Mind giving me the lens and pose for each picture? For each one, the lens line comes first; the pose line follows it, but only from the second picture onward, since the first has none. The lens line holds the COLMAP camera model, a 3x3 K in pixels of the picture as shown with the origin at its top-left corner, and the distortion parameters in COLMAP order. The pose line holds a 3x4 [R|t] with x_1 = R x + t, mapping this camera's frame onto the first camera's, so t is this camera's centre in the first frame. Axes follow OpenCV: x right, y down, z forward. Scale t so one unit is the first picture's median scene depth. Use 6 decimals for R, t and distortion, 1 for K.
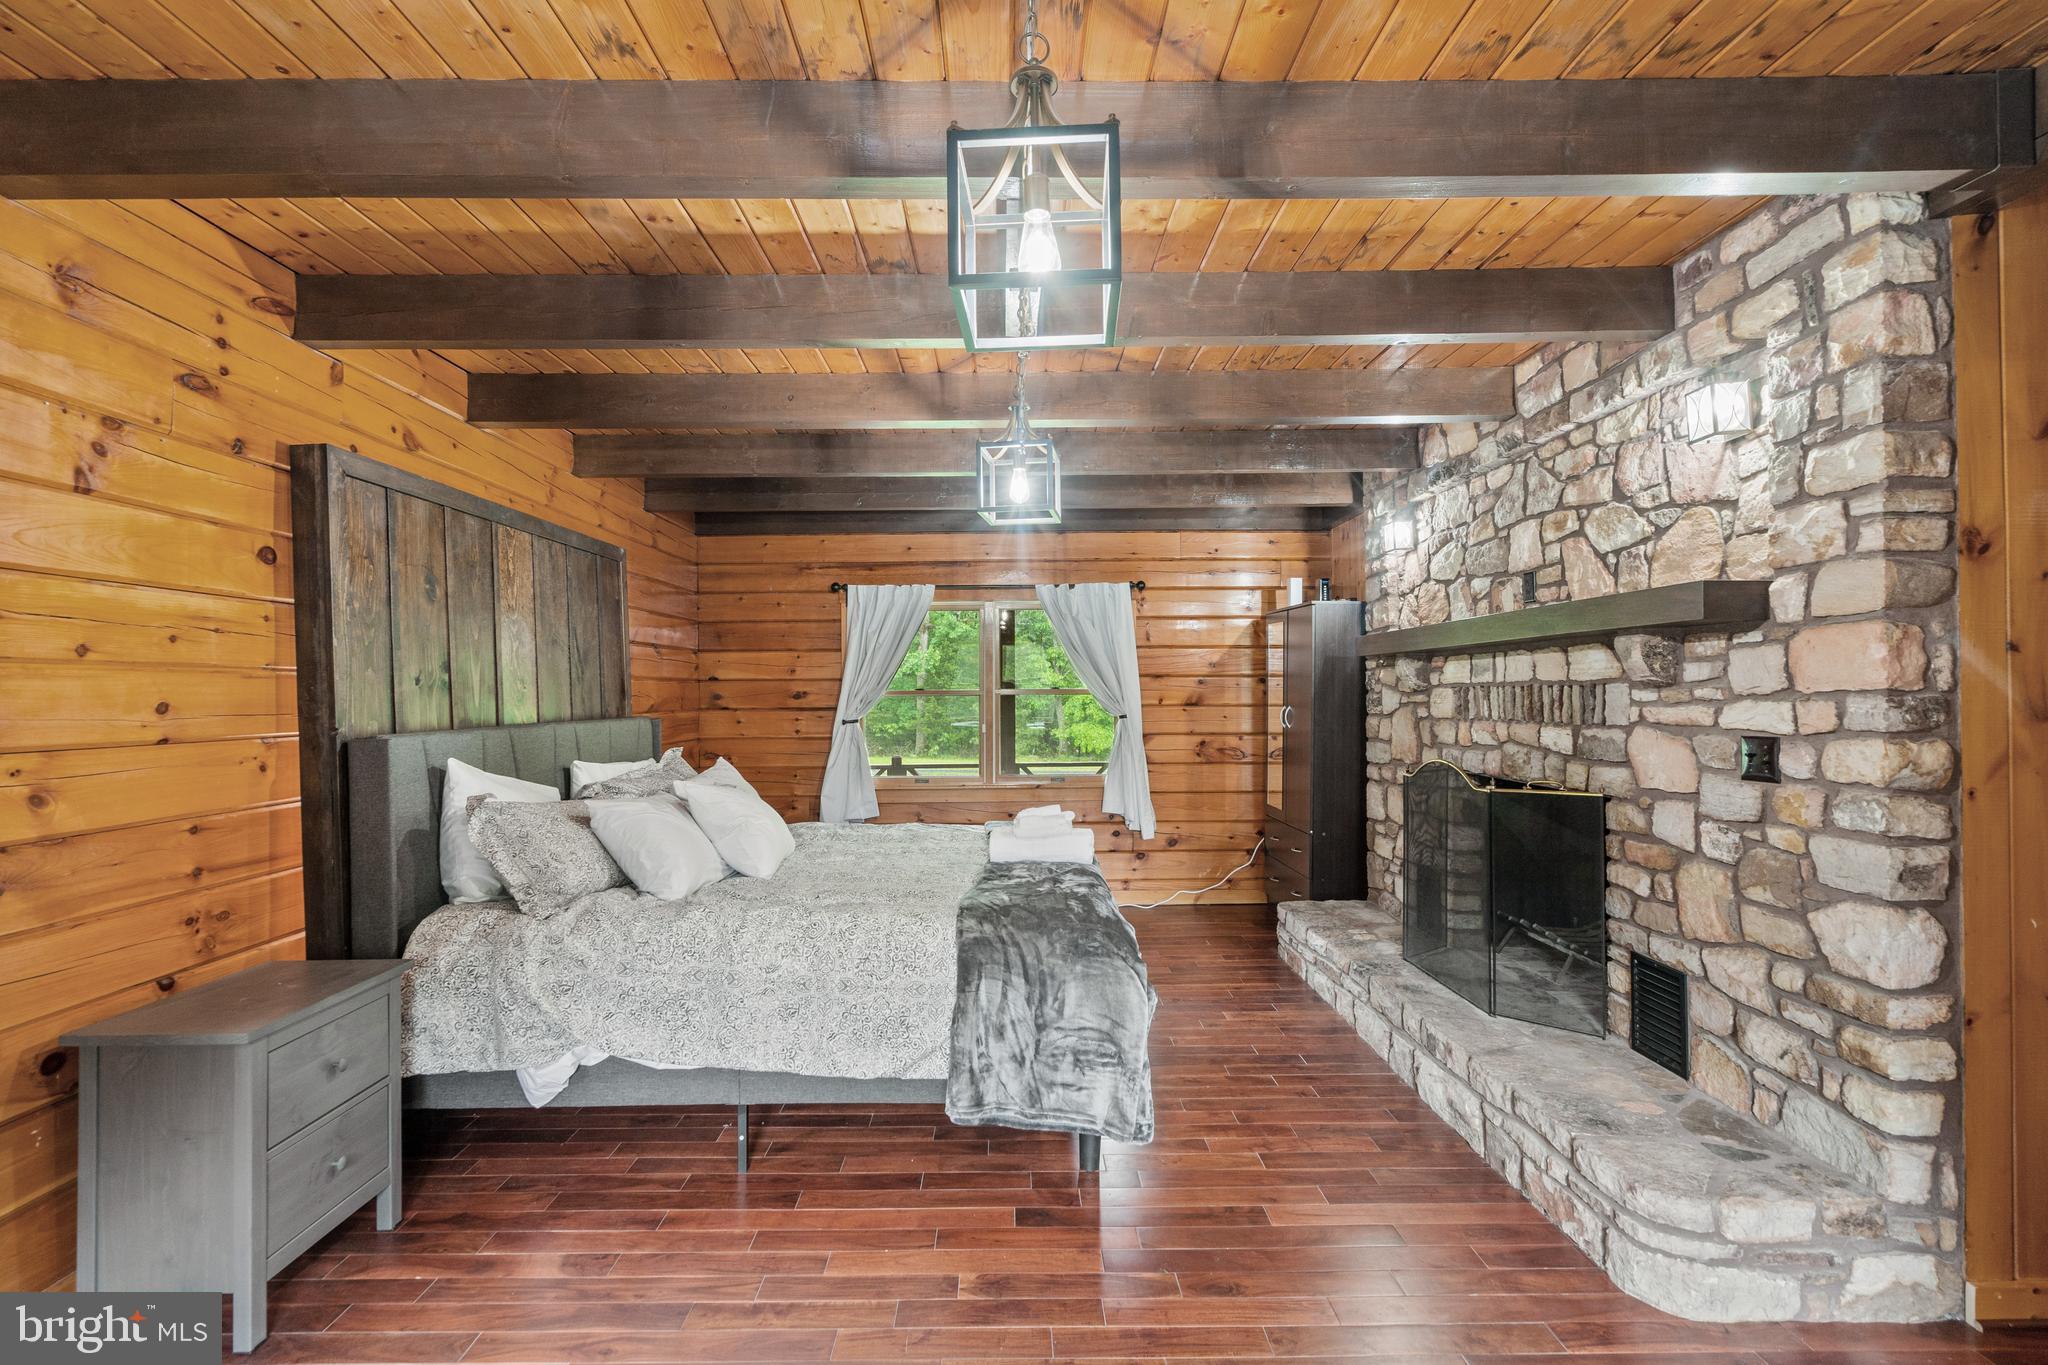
lens RADIAL K [[935.8, 0, 1009.9], [0, 935.8, 691.7], [0, 0, 1]] dist [-0.011558, 0.001211]
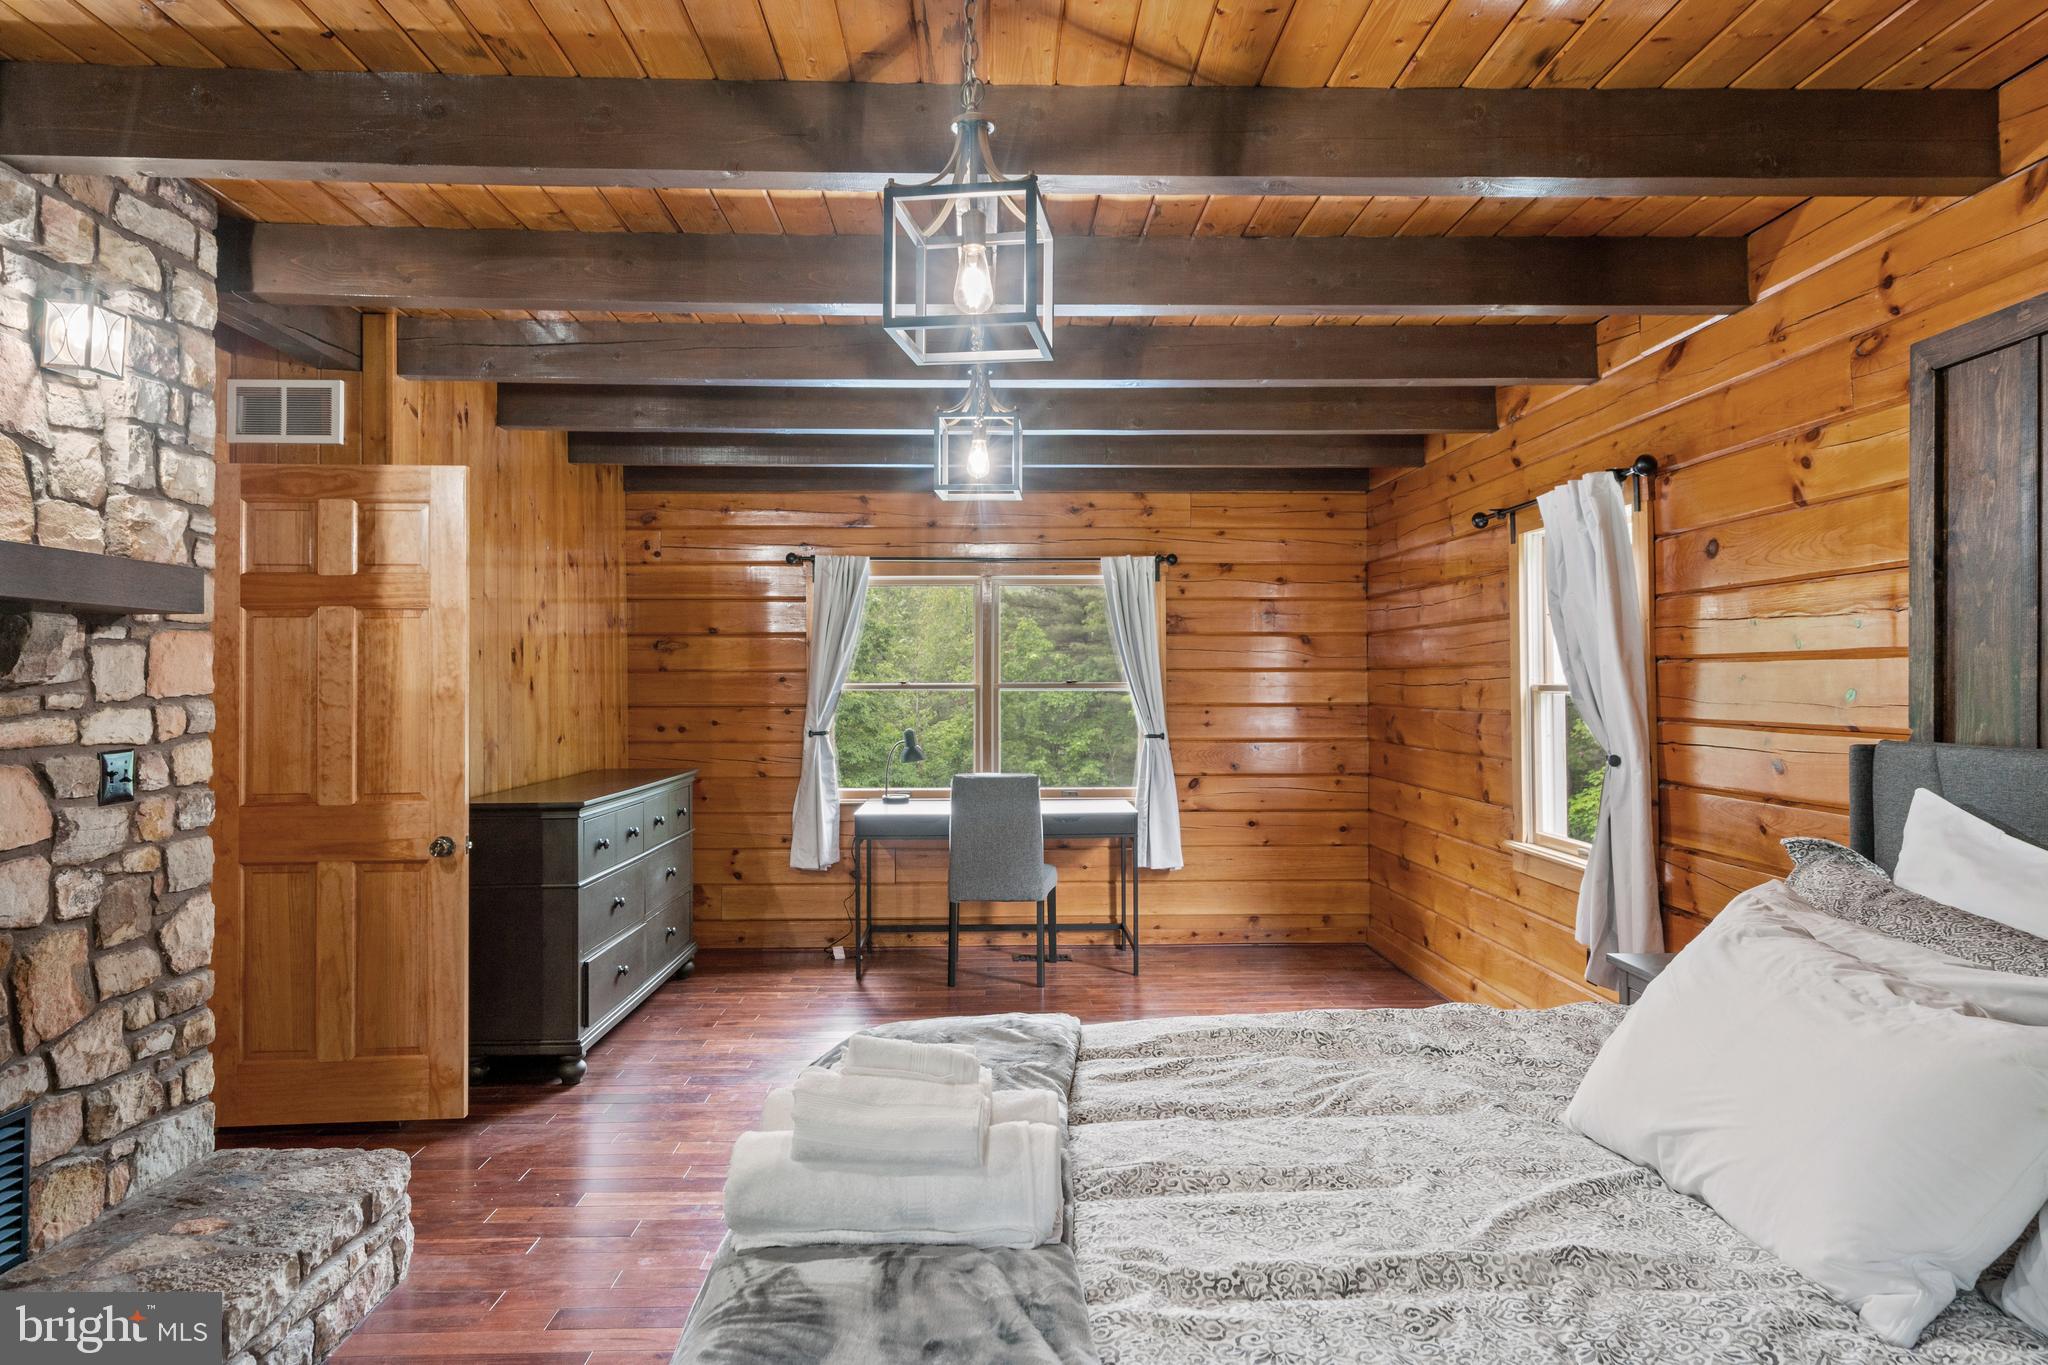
lens RADIAL K [[1275.4, 0, 1026.0], [0, 1275.4, 674.1], [0, 0, 1]] dist [-0.004051, -0.001313]
pose [[-0.999613, 0.010456, -0.025768, 0.002899], [0.010721, 0.999891, -0.010170, -0.000711], [0.025658, -0.010442, -0.999616, 2.000437]]
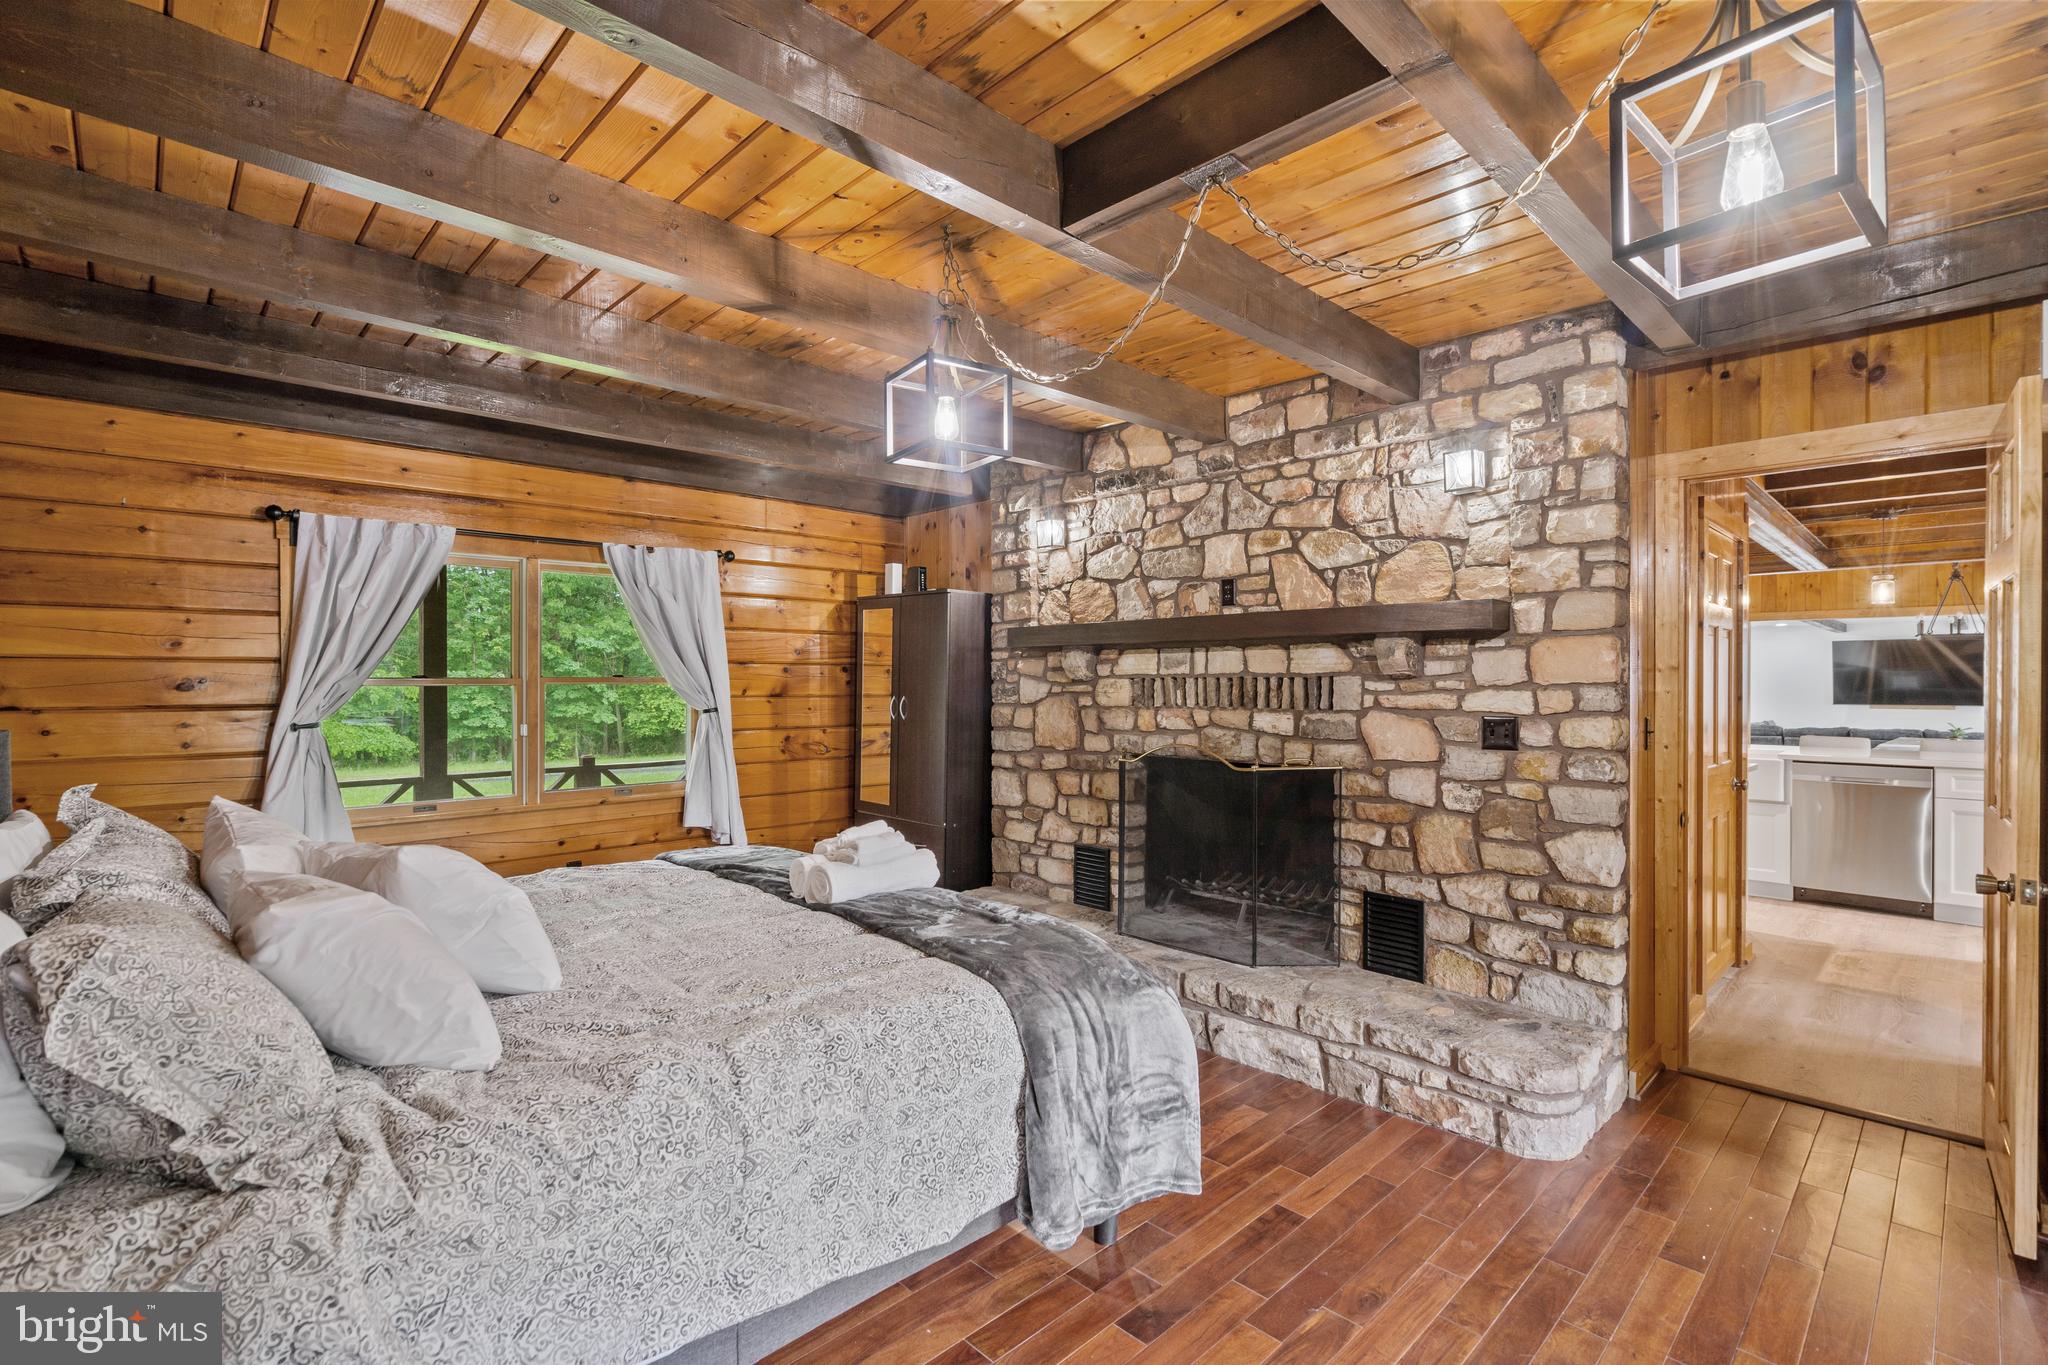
lens RADIAL K [[935.8, 0, 1022.3], [0, 935.8, 687.2], [0, 0, 1]] dist [-0.011558, 0.001211]
pose [[0.722204, -0.000932, 0.691679, -0.580426], [-0.003852, 0.999978, 0.005369, 0.000809], [-0.691669, -0.006542, 0.722185, 0.457133]]
